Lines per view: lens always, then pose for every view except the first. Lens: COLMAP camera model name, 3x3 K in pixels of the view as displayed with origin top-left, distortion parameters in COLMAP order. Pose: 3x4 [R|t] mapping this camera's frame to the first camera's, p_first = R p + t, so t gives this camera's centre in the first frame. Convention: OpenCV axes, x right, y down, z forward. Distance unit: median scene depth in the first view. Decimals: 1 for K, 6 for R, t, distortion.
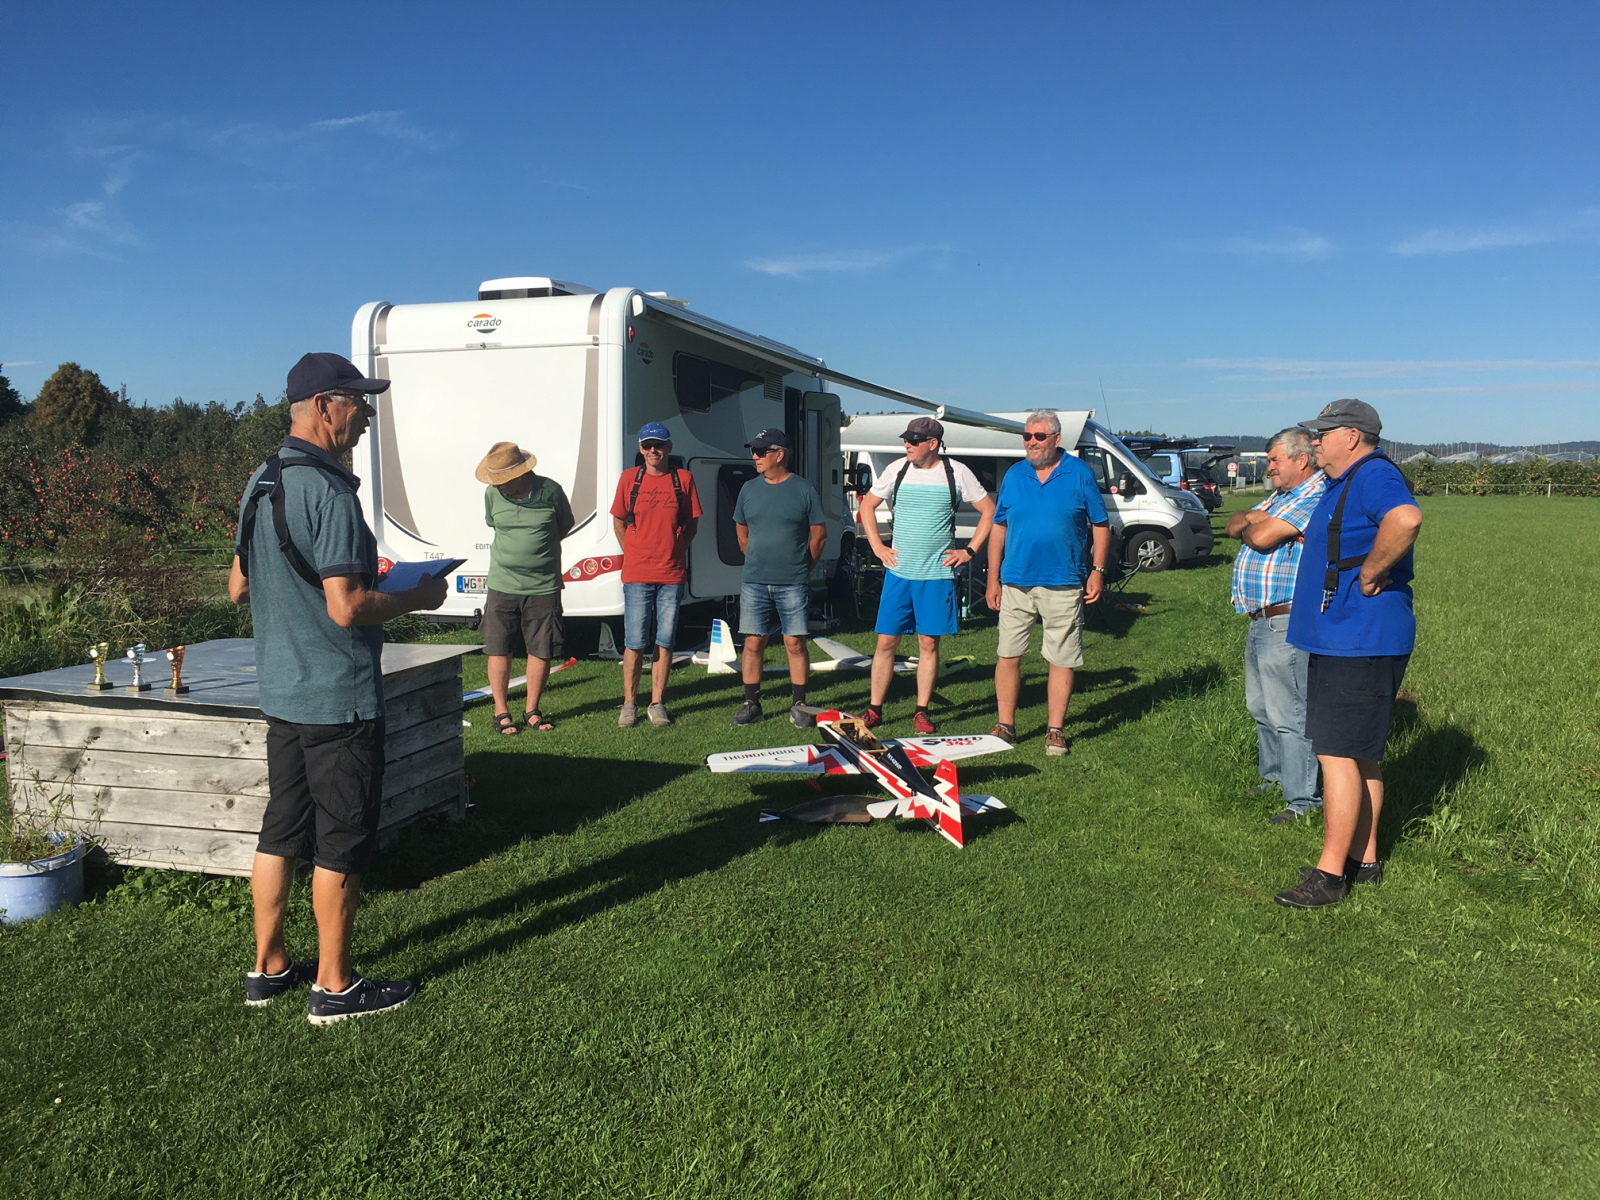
lens RADIAL K [[1348.5, 0, 774.2], [0, 1348.5, 605.1], [0, 0, 1]] dist [0.031889, -0.001795]
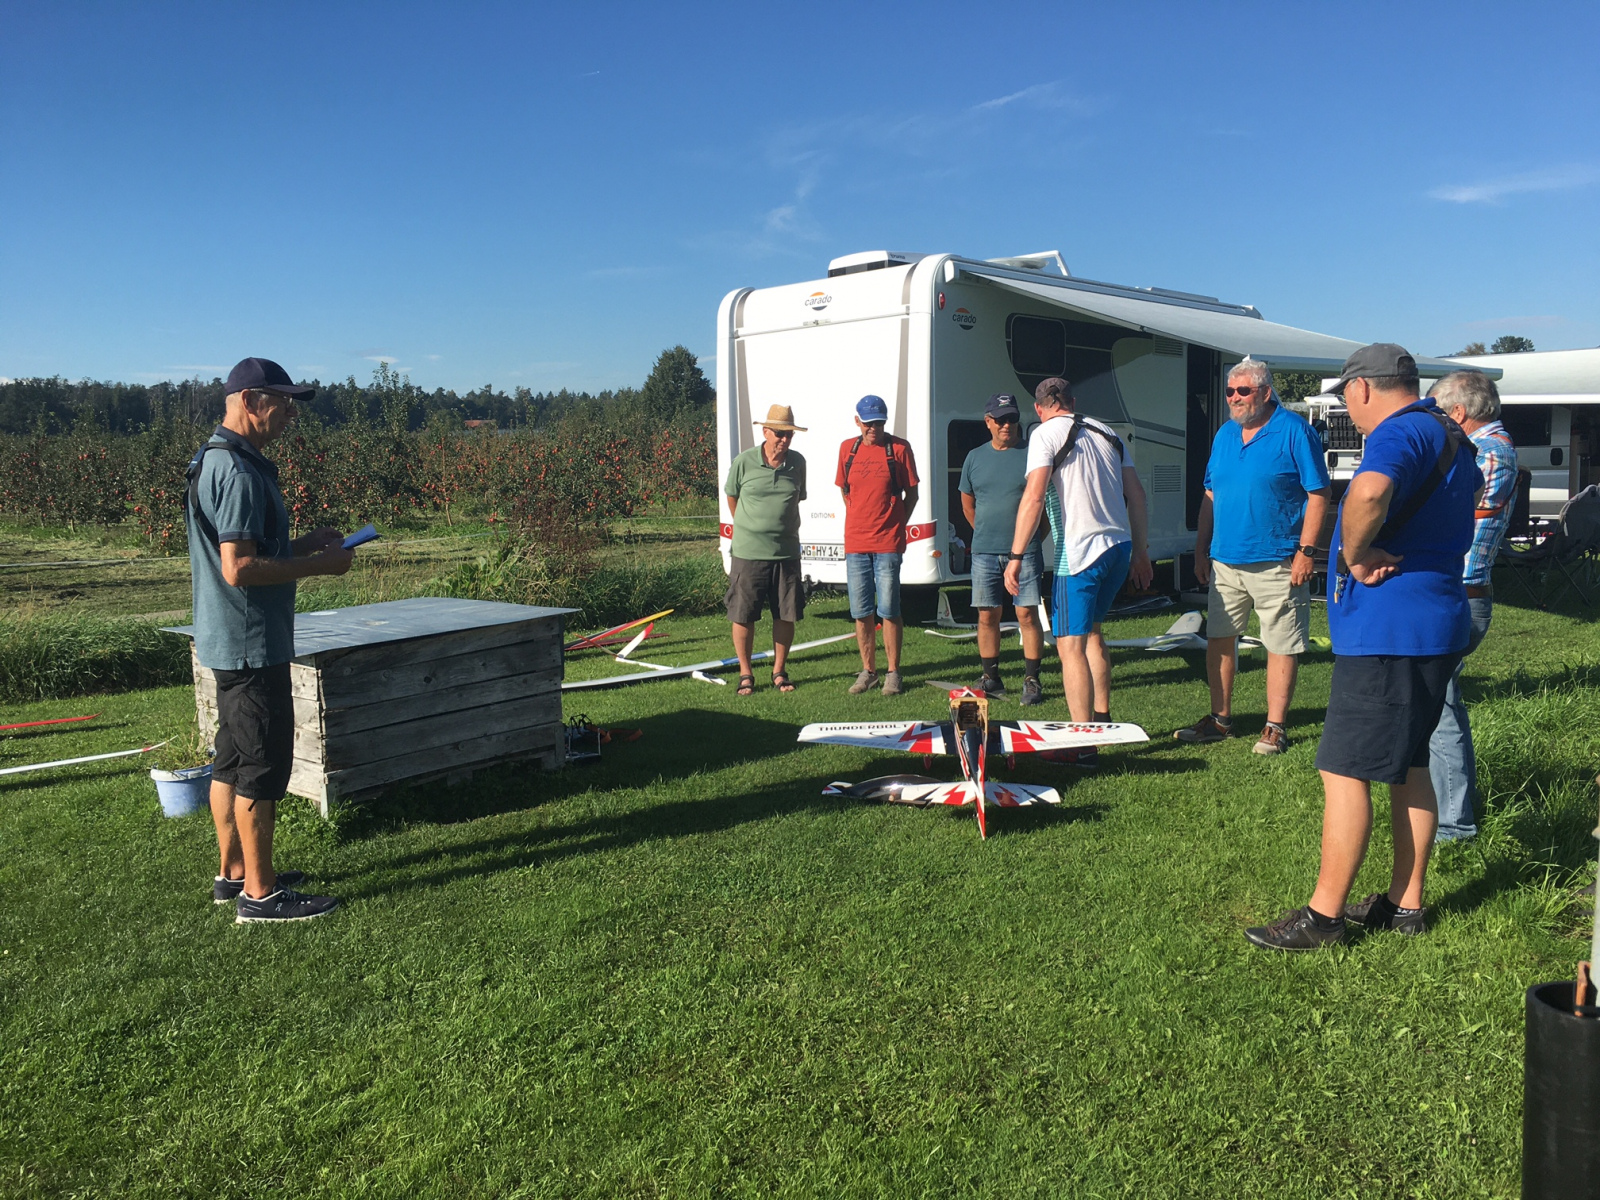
lens RADIAL K [[1348.5, 0, 802.3], [0, 1348.5, 599.2], [0, 0, 1]] dist [0.031889, -0.001795]
pose [[0.898135, 0.026080, -0.438945, 0.314362], [-0.016939, 0.999551, 0.024730, -0.005844], [0.439393, -0.014775, 0.898174, 0.078964]]
